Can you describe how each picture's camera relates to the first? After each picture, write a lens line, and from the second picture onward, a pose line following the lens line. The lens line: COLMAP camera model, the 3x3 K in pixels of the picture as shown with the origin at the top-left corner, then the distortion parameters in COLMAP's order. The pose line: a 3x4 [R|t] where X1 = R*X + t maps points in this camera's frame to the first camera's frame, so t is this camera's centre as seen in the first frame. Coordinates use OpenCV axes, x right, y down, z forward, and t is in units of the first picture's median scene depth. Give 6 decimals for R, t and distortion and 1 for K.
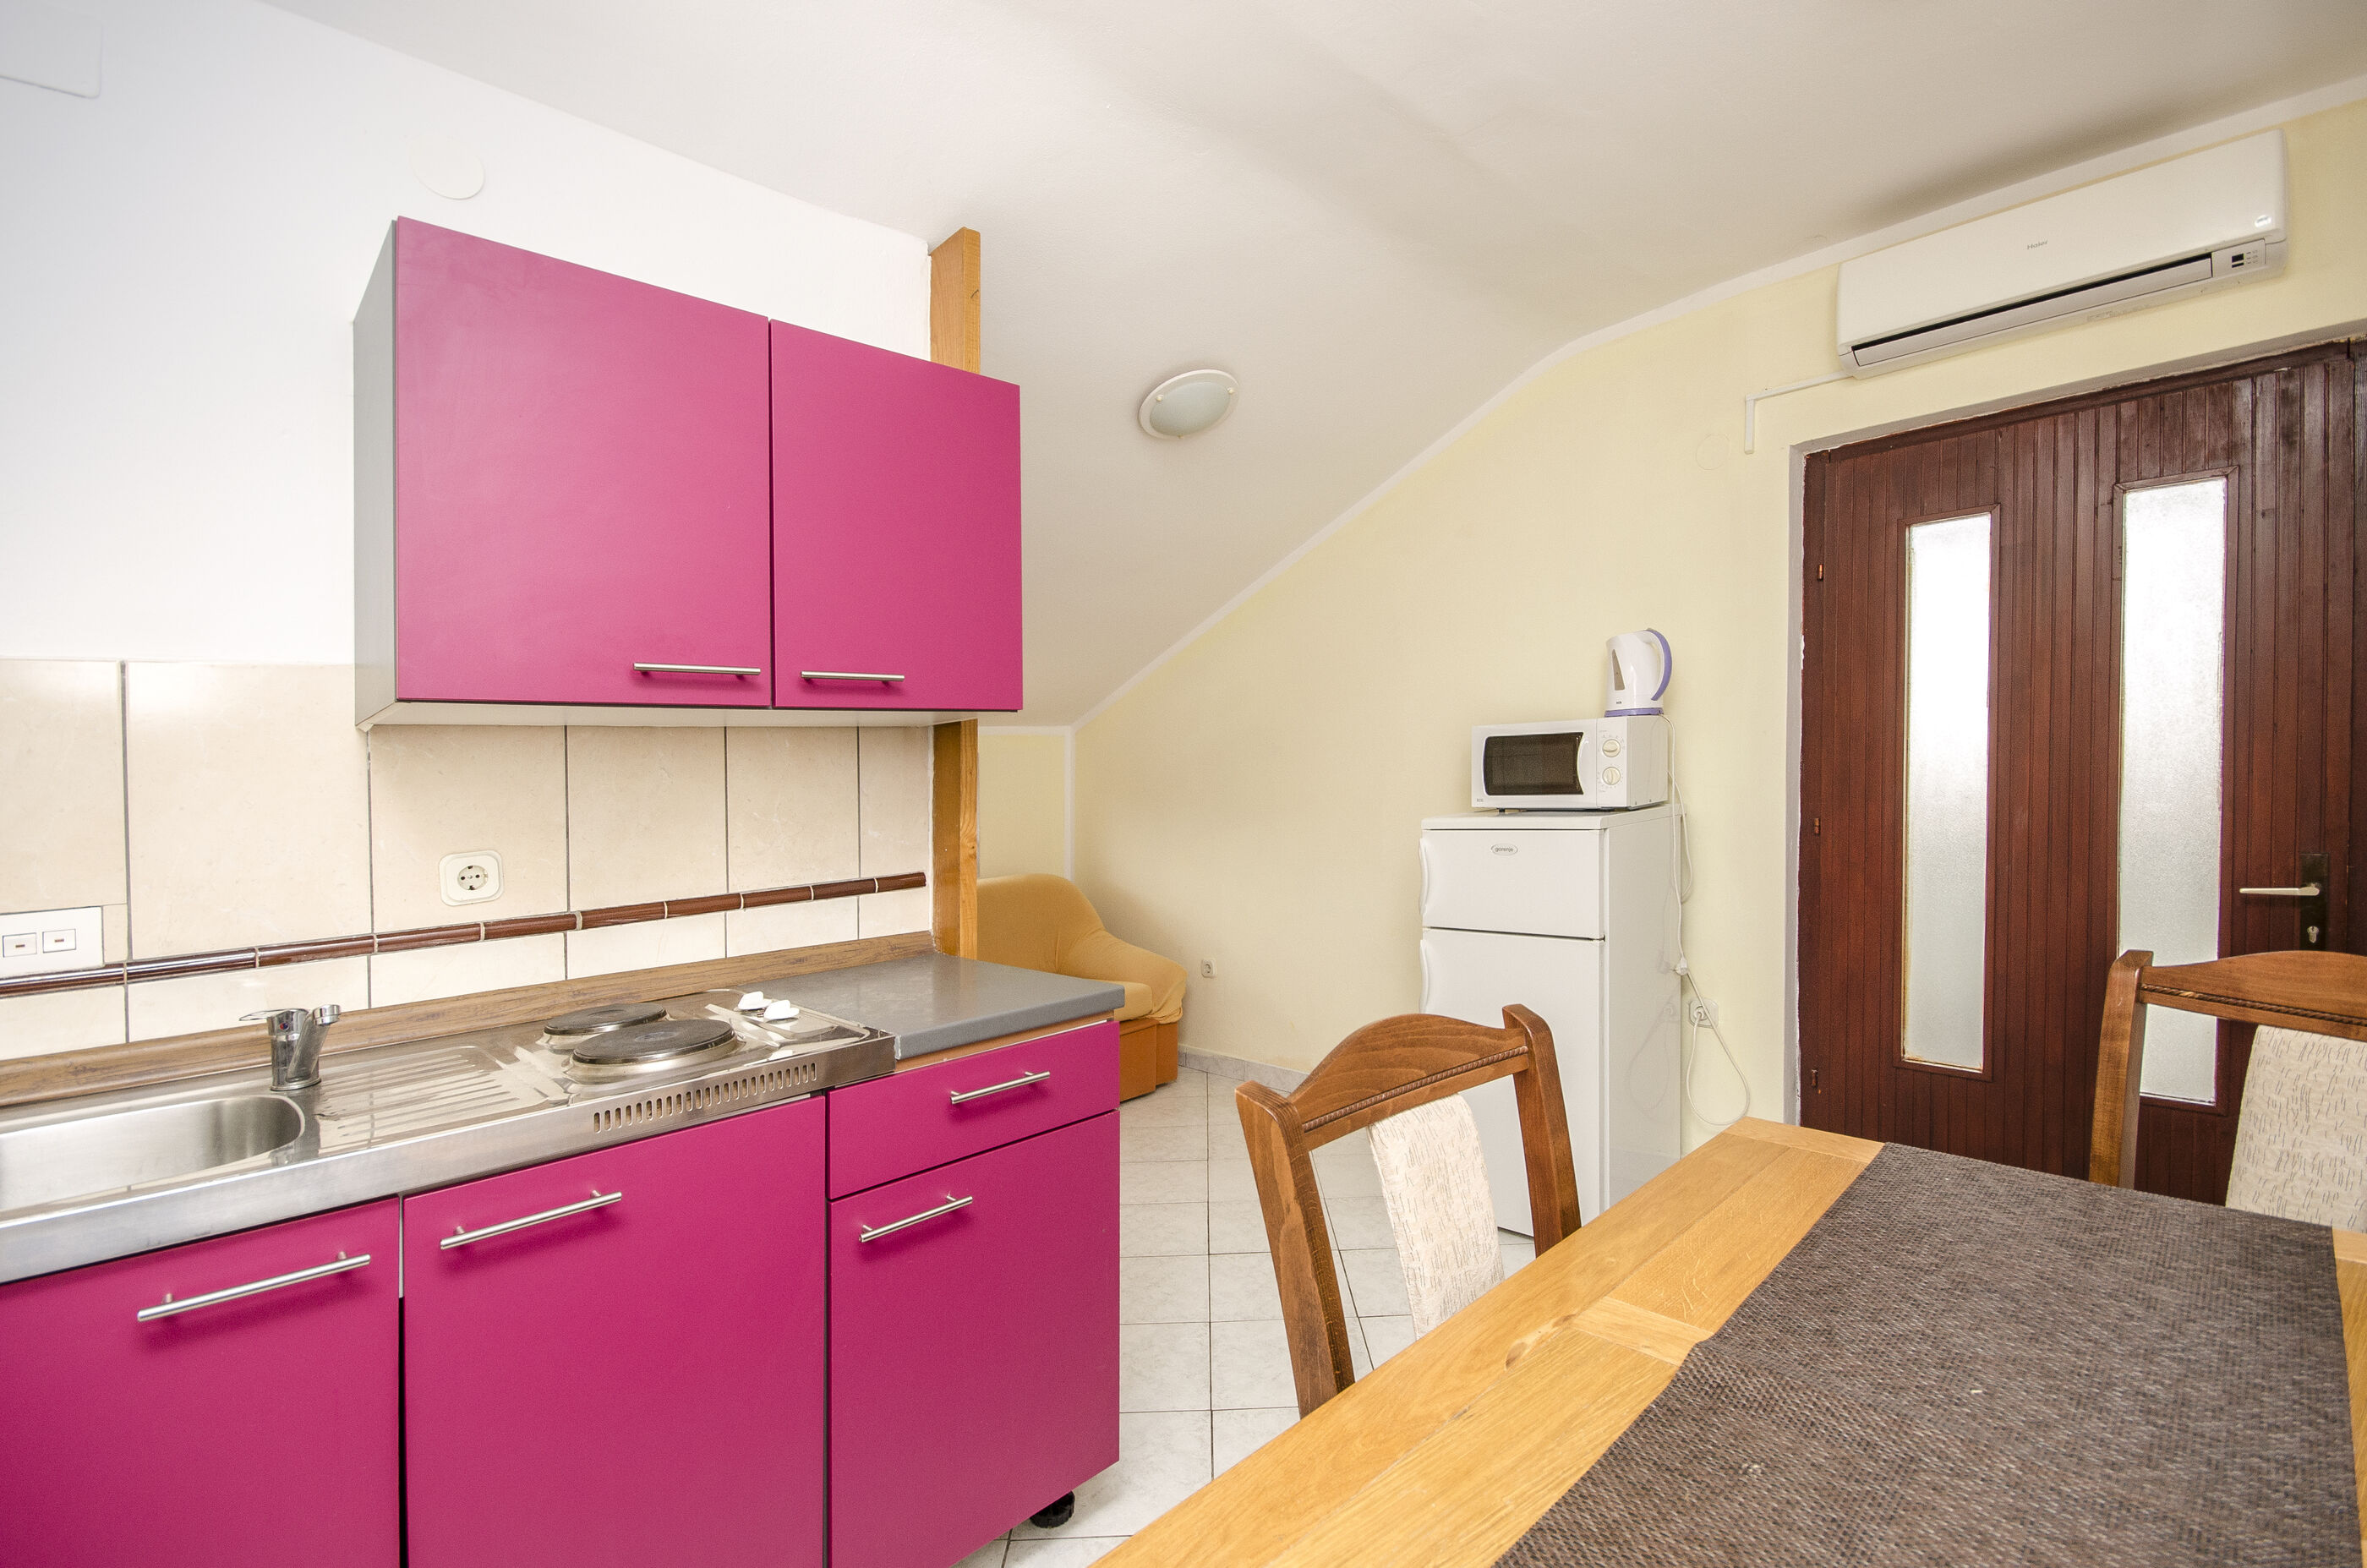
lens RADIAL K [[1056.5, 0, 1183.5], [0, 1056.5, 784.0], [0, 0, 1]] dist [-0.001545, -0.010917]
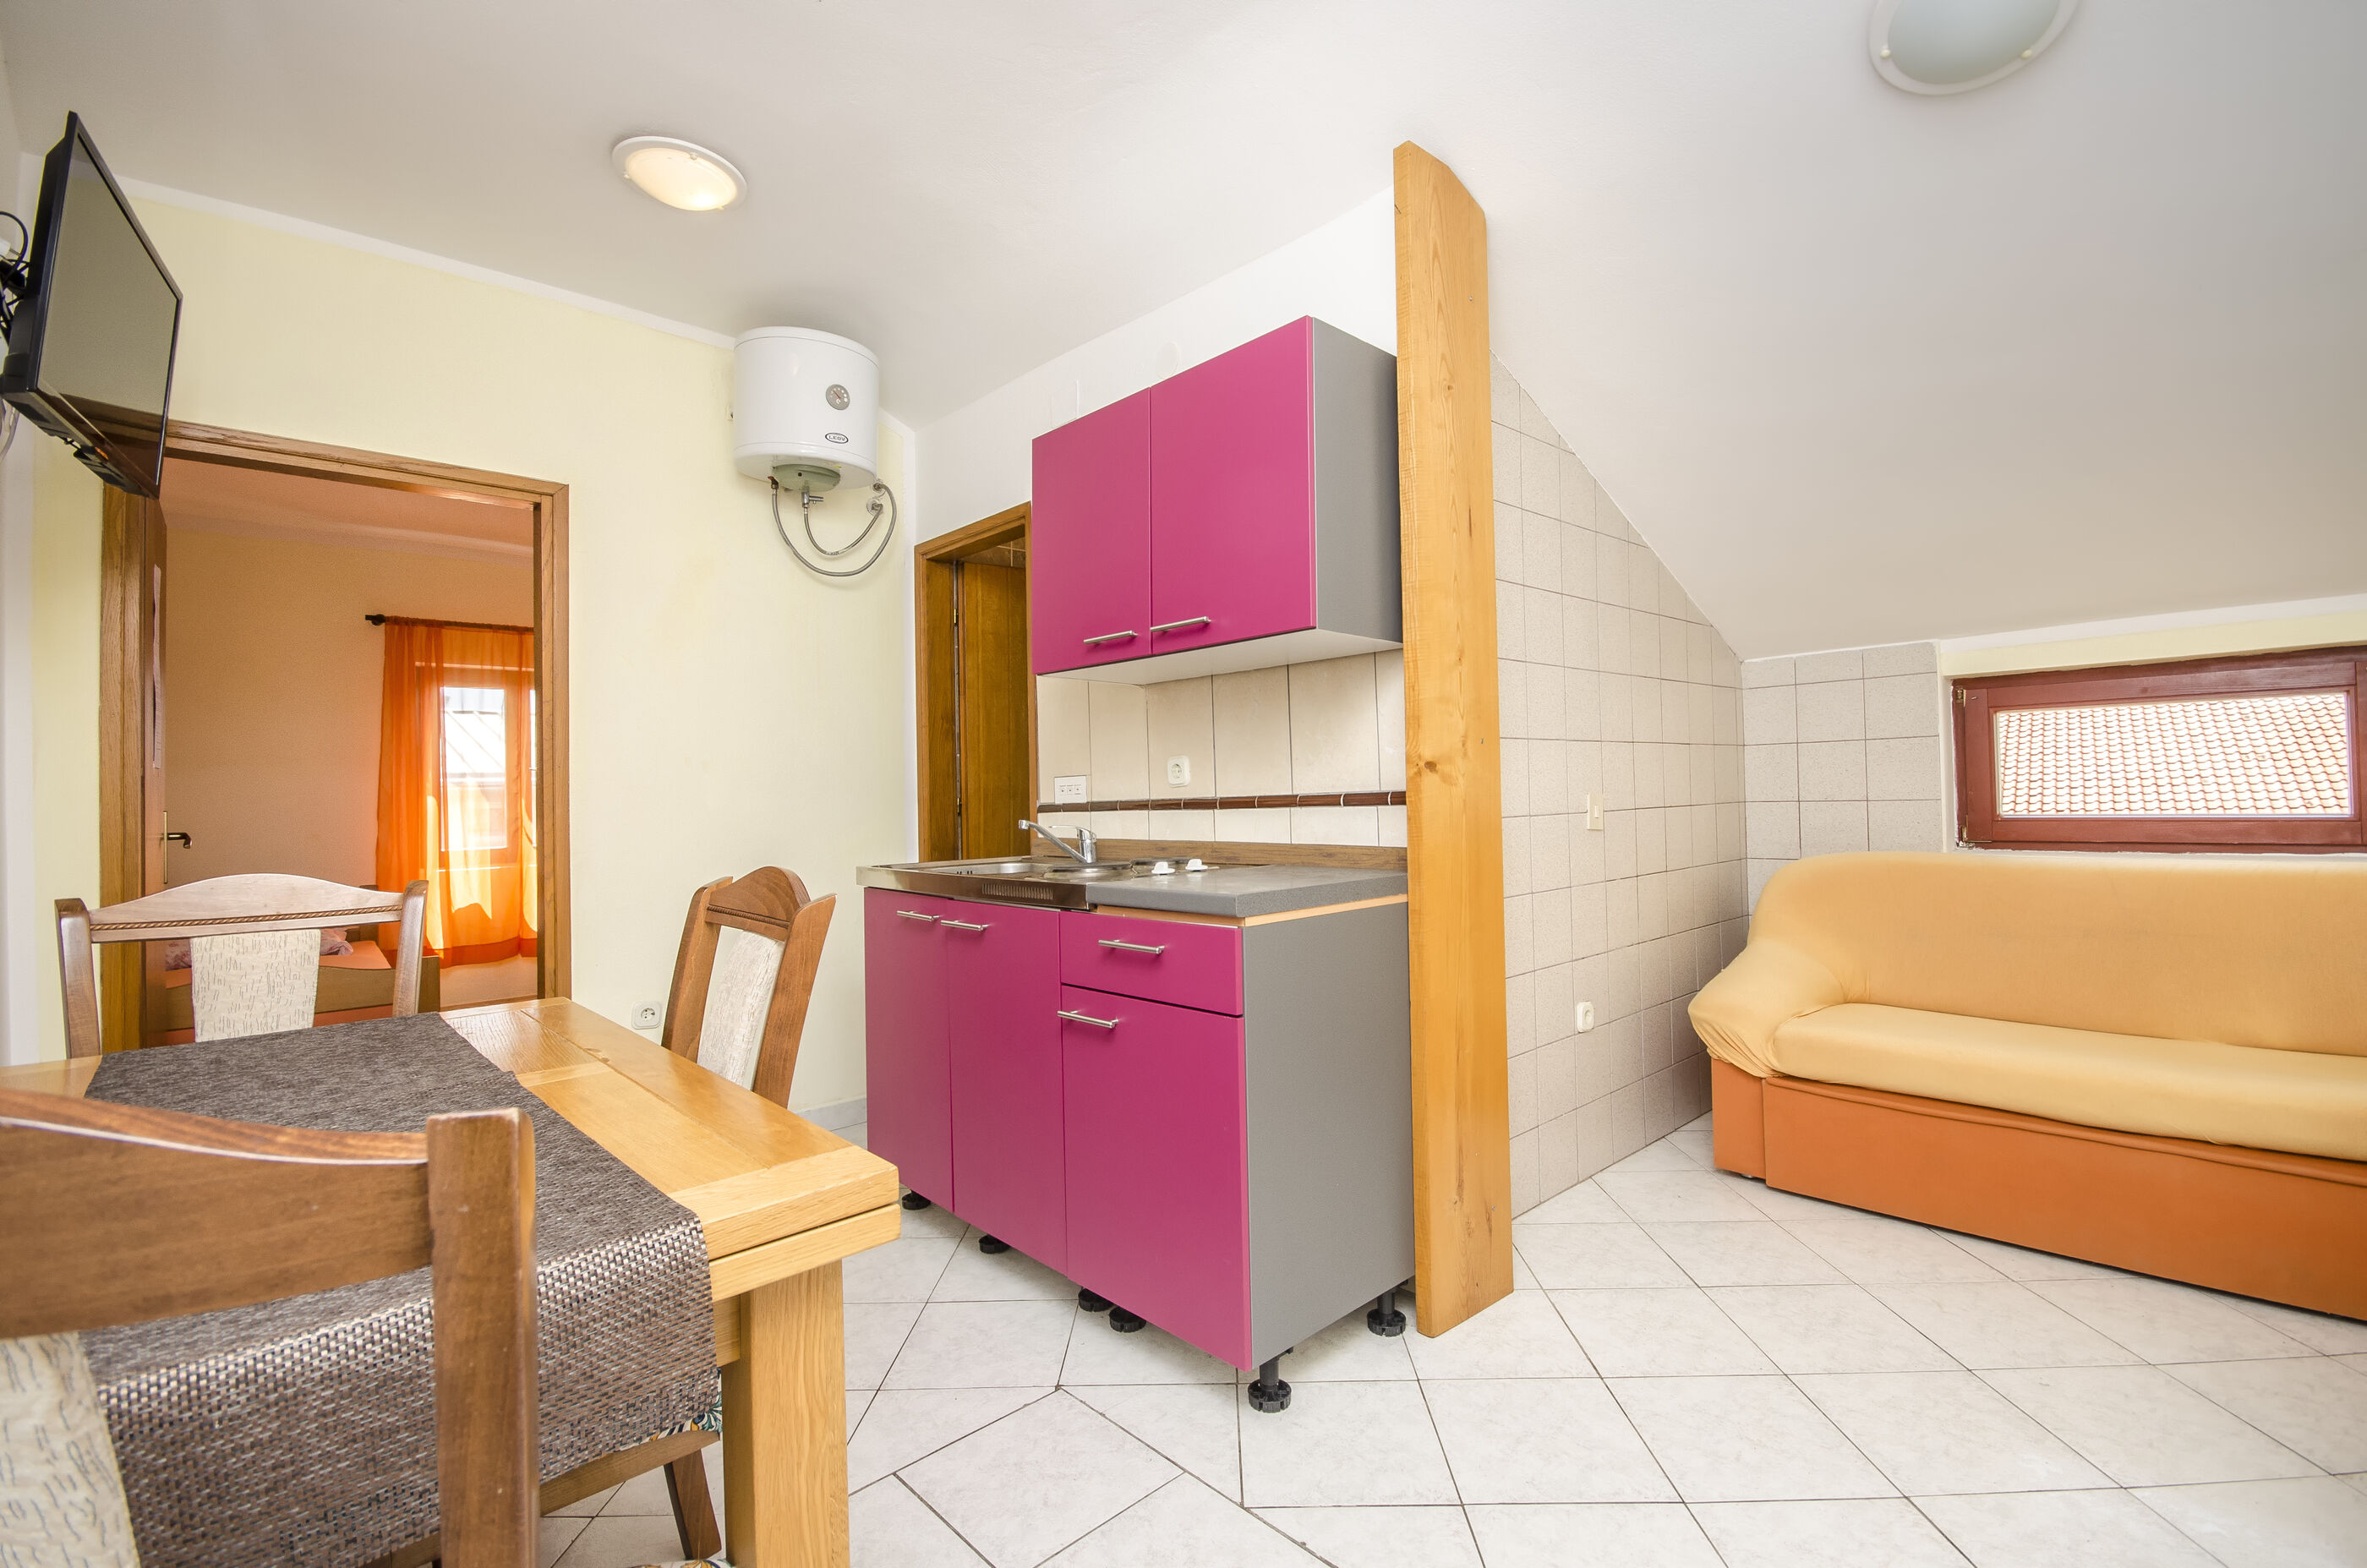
lens RADIAL K [[1056.5, 0, 1183.5], [0, 1056.5, 784.0], [0, 0, 1]] dist [-0.001545, -0.010917]
pose [[-0.007040, 0.031778, -0.999470, 0.875802], [0.016705, 0.999359, 0.031657, 0.047530], [0.999836, -0.016473, -0.007566, 0.881575]]
